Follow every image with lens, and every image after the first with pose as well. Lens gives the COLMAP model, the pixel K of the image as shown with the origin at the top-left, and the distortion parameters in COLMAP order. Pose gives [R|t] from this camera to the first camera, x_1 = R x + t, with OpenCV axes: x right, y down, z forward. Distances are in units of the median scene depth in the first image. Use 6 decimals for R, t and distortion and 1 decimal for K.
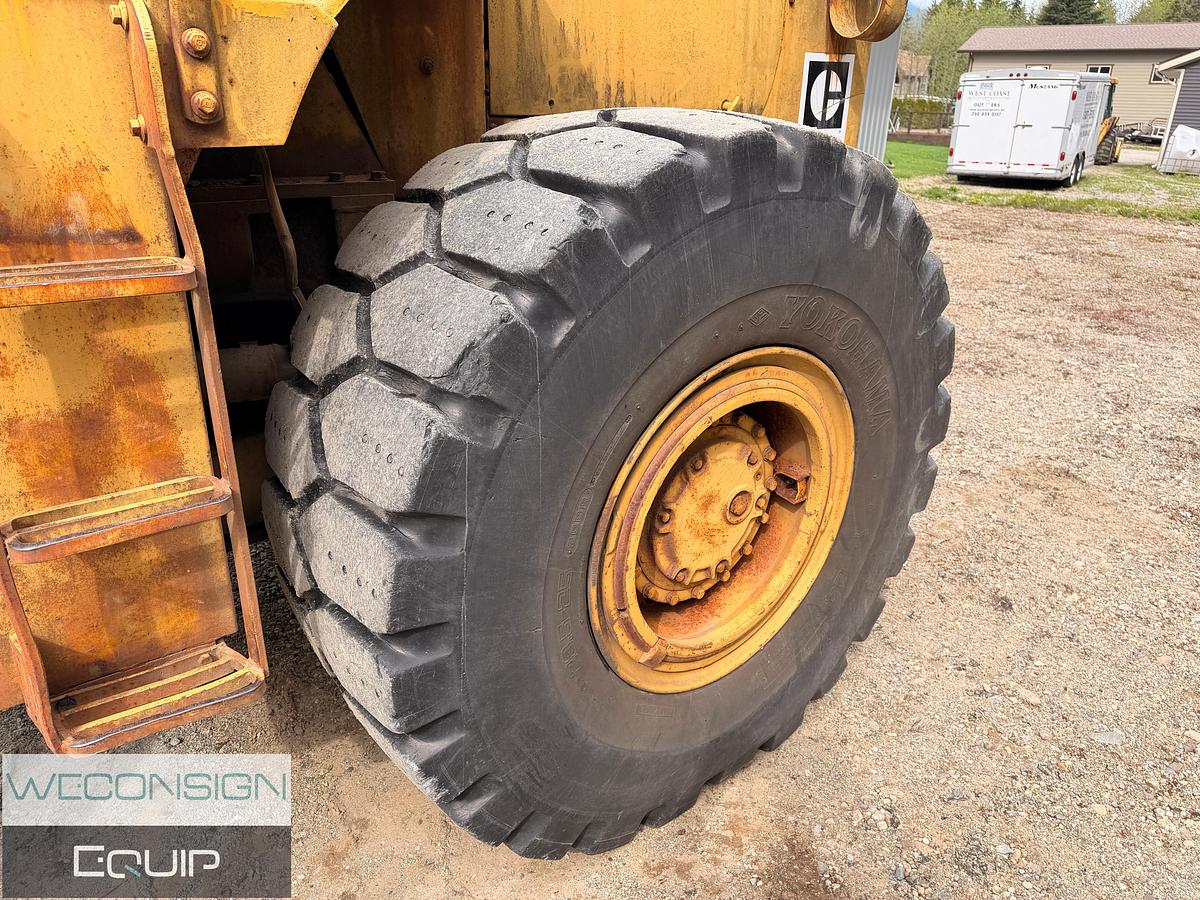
lens RADIAL K [[841.5, 0, 597.3], [0, 841.5, 449.3], [0, 0, 1]] dist [0.061653, -0.077295]
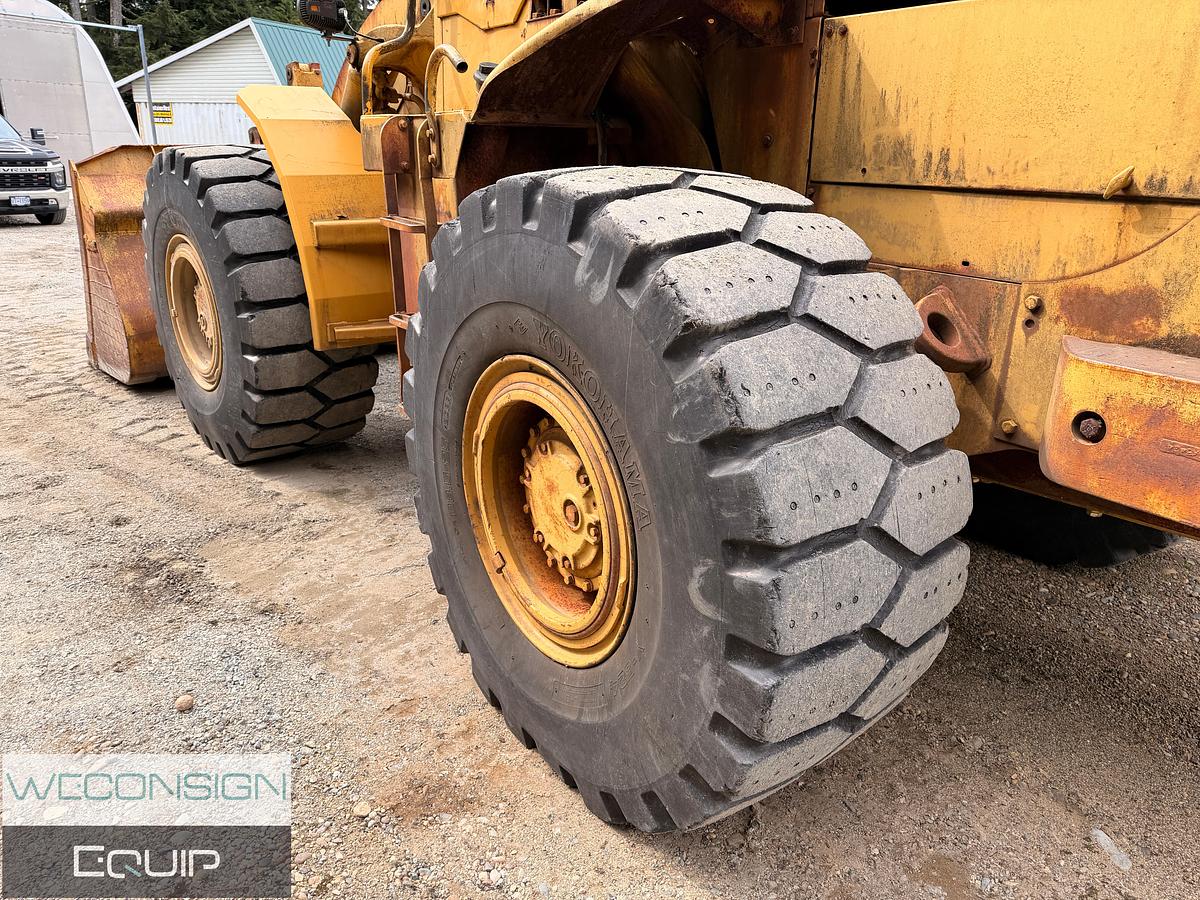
lens RADIAL K [[841.5, 0, 595.1], [0, 841.5, 445.5], [0, 0, 1]] dist [0.061653, -0.077295]
pose [[-0.048858, 0.301910, -0.952084, 1.050734], [-0.407622, 0.864201, 0.294960, -0.308242], [0.911843, 0.402501, 0.080842, 0.795164]]
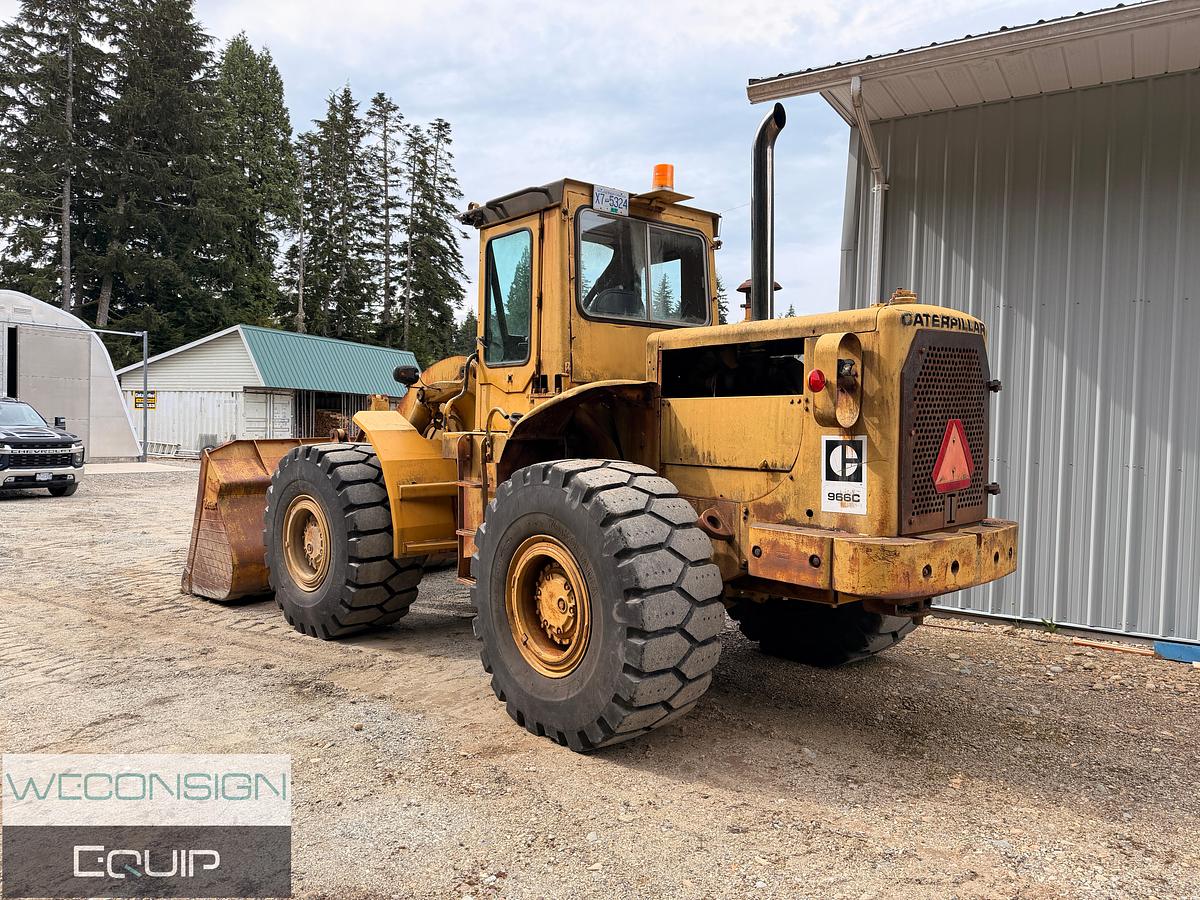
lens RADIAL K [[841.5, 0, 598.0], [0, 841.5, 447.2], [0, 0, 1]] dist [0.061653, -0.077295]
pose [[0.034632, 0.001788, -0.999399, 2.358470], [-0.398484, 0.917094, -0.012167, -0.331897], [0.916521, 0.398666, 0.032473, 0.731390]]
